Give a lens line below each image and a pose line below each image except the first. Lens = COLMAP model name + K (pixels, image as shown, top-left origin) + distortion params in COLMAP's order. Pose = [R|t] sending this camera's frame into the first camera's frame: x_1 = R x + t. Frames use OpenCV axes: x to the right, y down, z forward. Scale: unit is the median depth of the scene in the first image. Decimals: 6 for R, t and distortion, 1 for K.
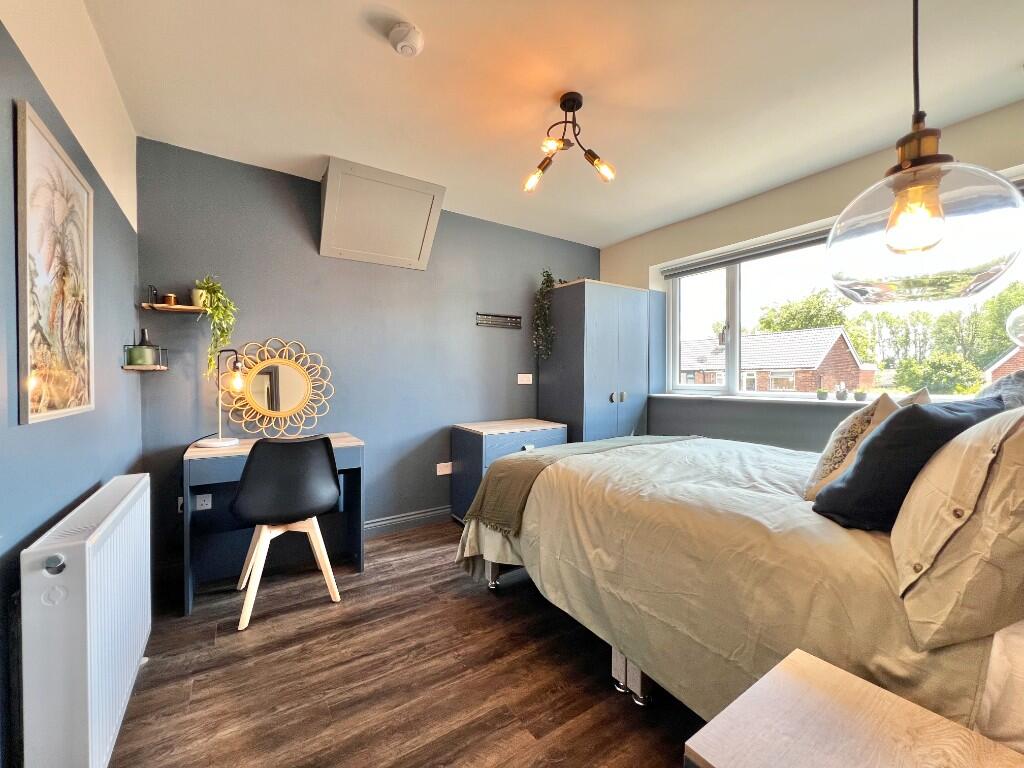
lens RADIAL K [[412.3, 0, 508.2], [0, 412.3, 381.1], [0, 0, 1]] dist [0.000267, 0.000162]
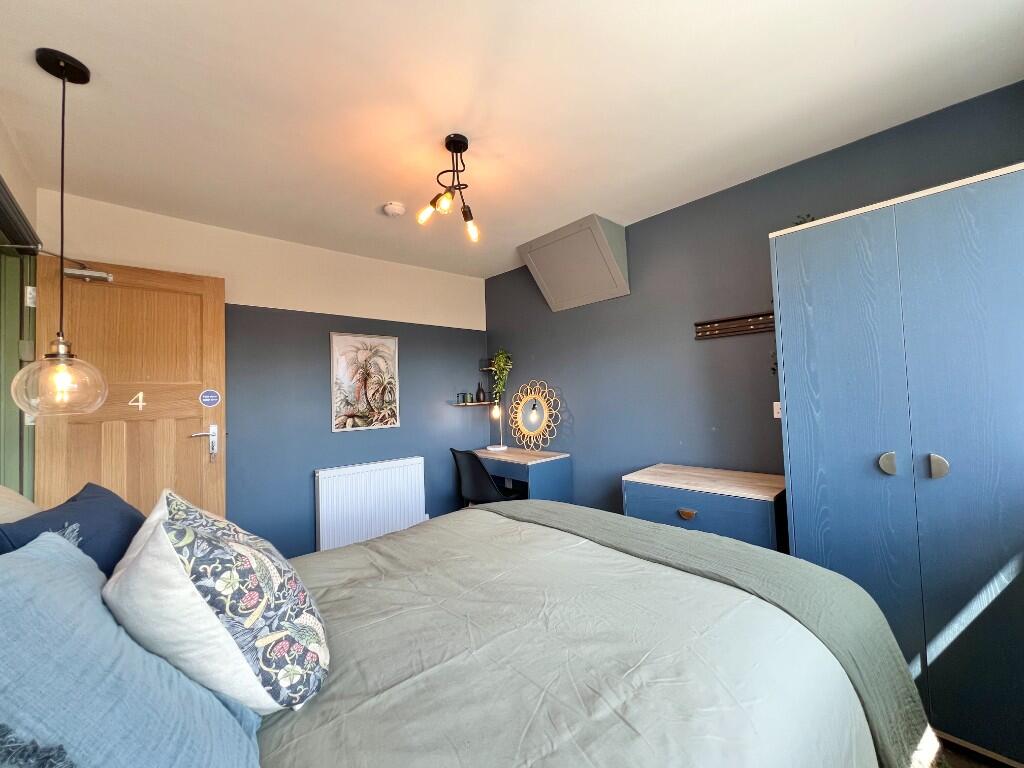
lens RADIAL K [[412.1, 0, 508.5], [0, 412.1, 381.5], [0, 0, 1]] dist [0.000120, -0.000276]
pose [[0.143621, -0.033640, -0.989061, 0.802692], [0.027558, 0.999170, -0.029982, -0.056901], [0.989249, -0.022951, 0.144429, 0.692580]]
